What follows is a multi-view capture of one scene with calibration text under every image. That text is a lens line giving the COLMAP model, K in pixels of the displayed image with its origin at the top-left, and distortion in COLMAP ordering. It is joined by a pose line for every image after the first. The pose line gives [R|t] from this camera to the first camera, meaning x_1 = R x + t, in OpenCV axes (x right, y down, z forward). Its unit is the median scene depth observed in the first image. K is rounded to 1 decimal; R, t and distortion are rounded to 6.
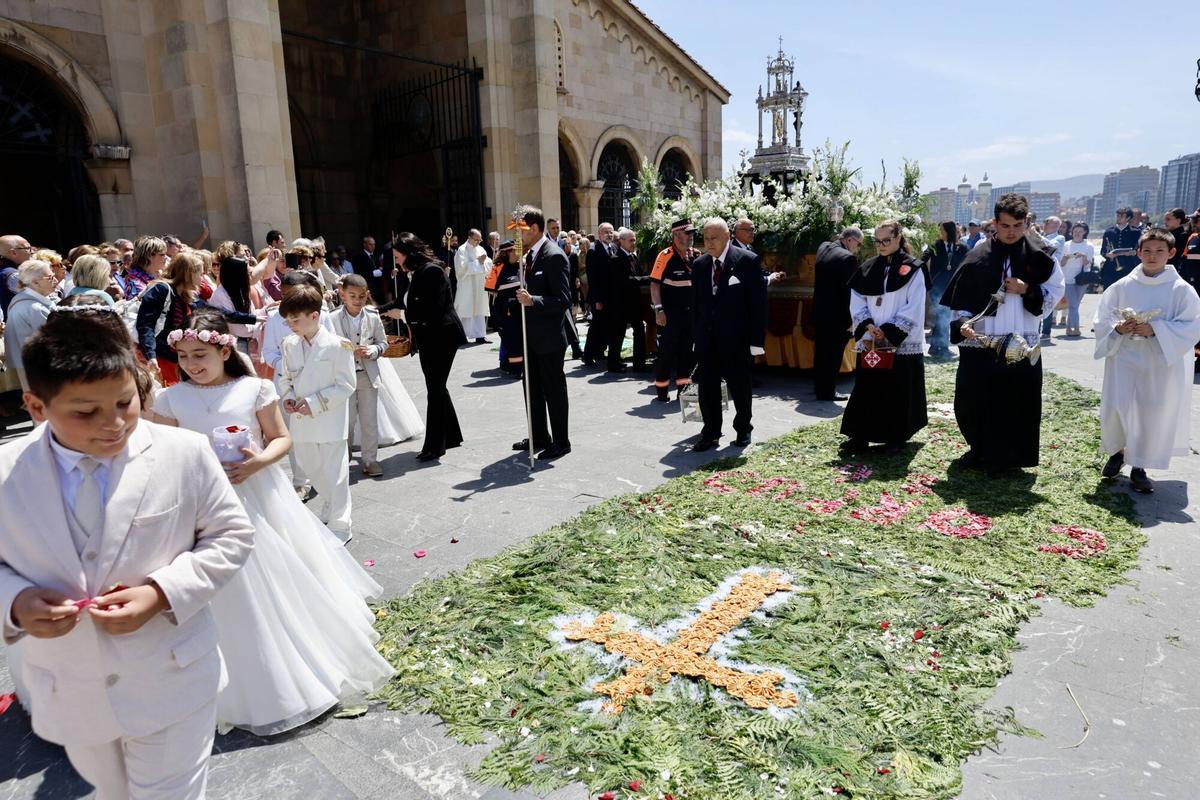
lens RADIAL K [[804.5, 0, 606.0], [0, 804.5, 400.5], [0, 0, 1]] dist [-0.003260, 0.007966]
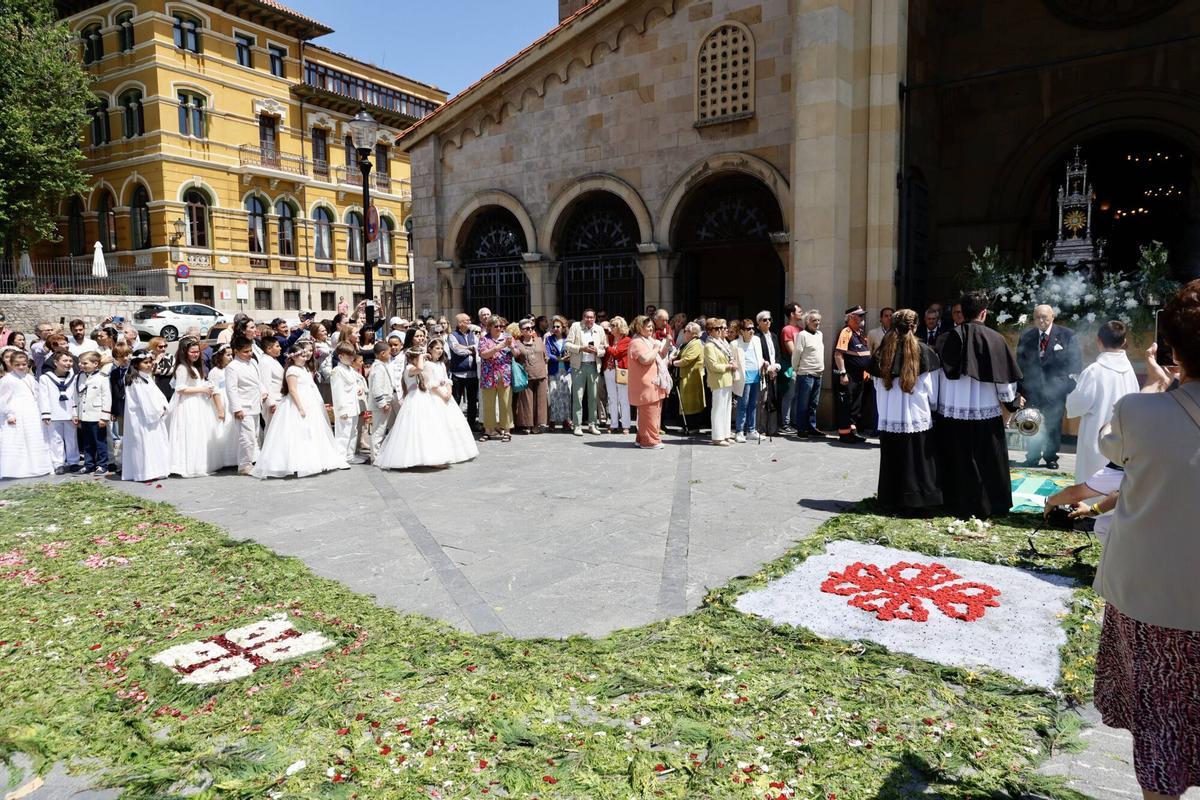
lens RADIAL K [[789.6, 0, 592.4], [0, 789.6, 396.5], [0, 0, 1]] dist [-0.003864, 0.004813]
pose [[-0.006494, 0.116373, -0.993184, 0.639981], [-0.182764, 0.976338, 0.115594, -0.169786], [0.983135, 0.182269, 0.014928, 0.790260]]
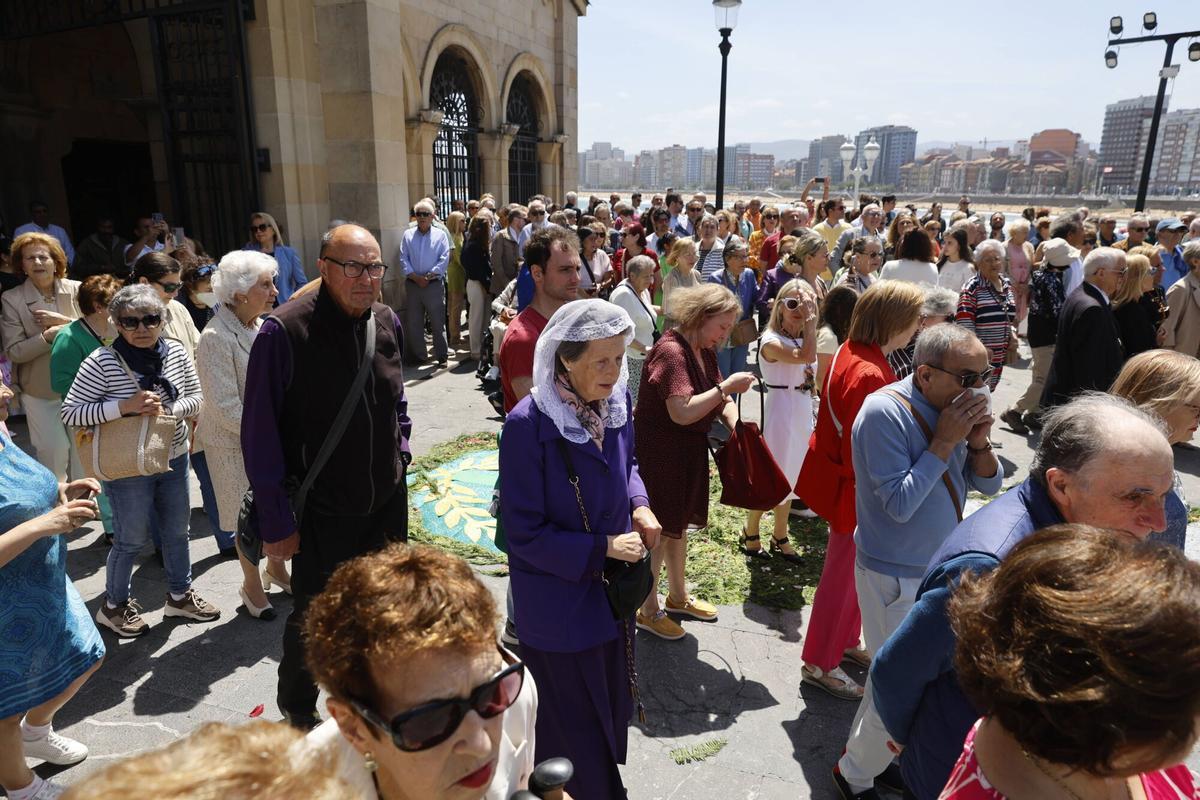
lens RADIAL K [[791.2, 0, 600.6], [0, 791.2, 396.7], [0, 0, 1]] dist [-0.008409, 0.009318]
pose [[0.950782, -0.042095, 0.306989, -0.156312], [0.022223, 0.997442, 0.067943, -0.174549], [-0.309064, -0.057777, 0.949285, 0.700122]]
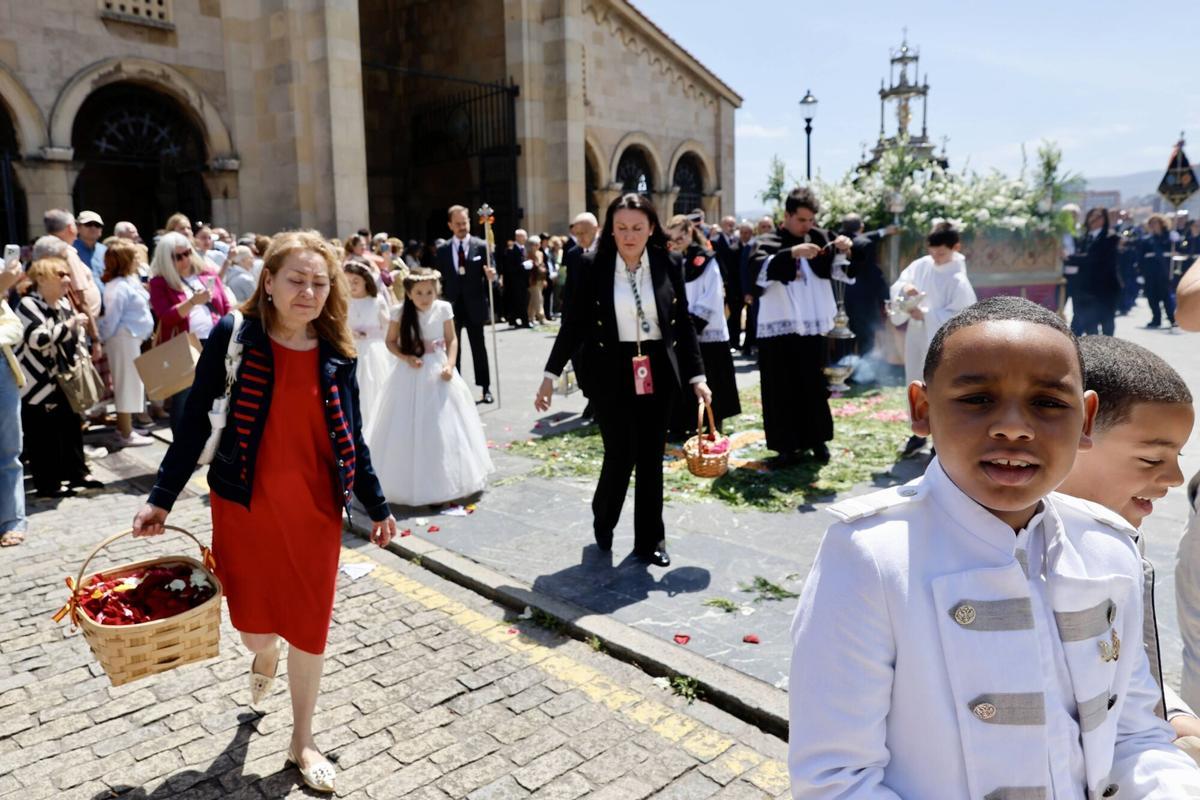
lens RADIAL K [[884.3, 0, 537.3], [0, 884.3, 357.3], [0, 0, 1]] dist [-0.004065, 0.004528]
pose [[0.996845, 0.010720, -0.078642, -0.038029], [-0.016050, 0.997593, -0.067460, 0.069429], [0.077729, 0.068510, 0.994618, -0.291699]]
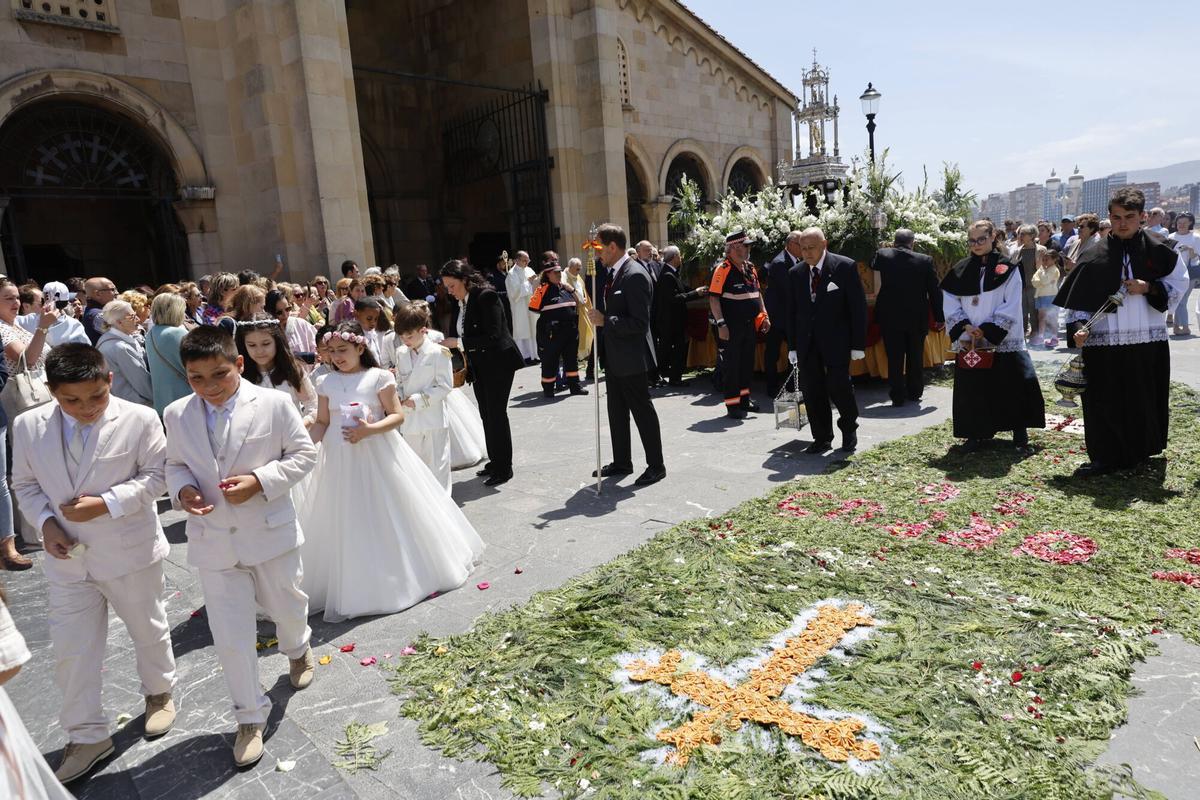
lens RADIAL K [[804.5, 0, 606.0], [0, 804.5, 400.5], [0, 0, 1]] dist [-0.003260, 0.007966]
pose [[0.995017, -0.027828, -0.095746, 0.007141], [0.026103, 0.999475, -0.019214, -0.004889], [0.096231, 0.016619, 0.995220, 0.014514]]
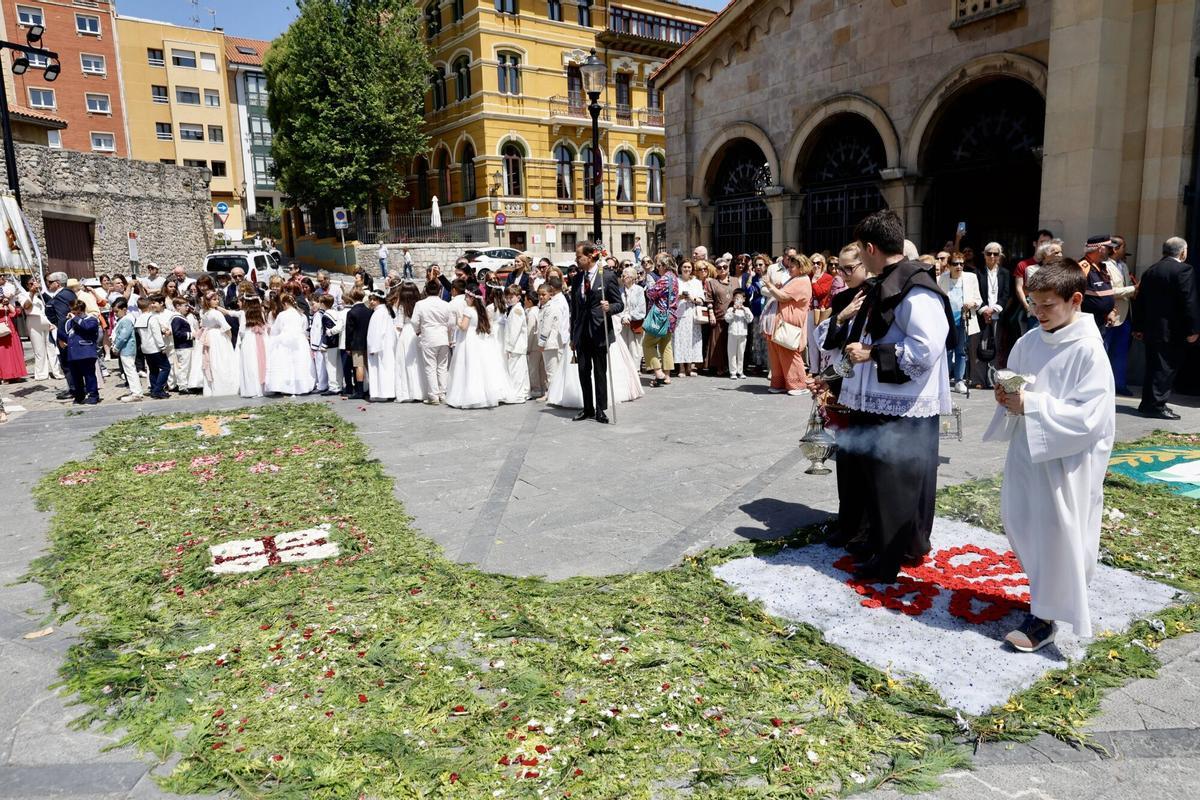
lens RADIAL K [[791.2, 0, 600.6], [0, 791.2, 396.7], [0, 0, 1]] dist [-0.008409, 0.009318]
pose [[-0.390794, 0.183139, -0.902075, 0.595070], [-0.140068, 0.956763, 0.254922, -0.200307], [0.909759, 0.225974, -0.348246, 0.958797]]
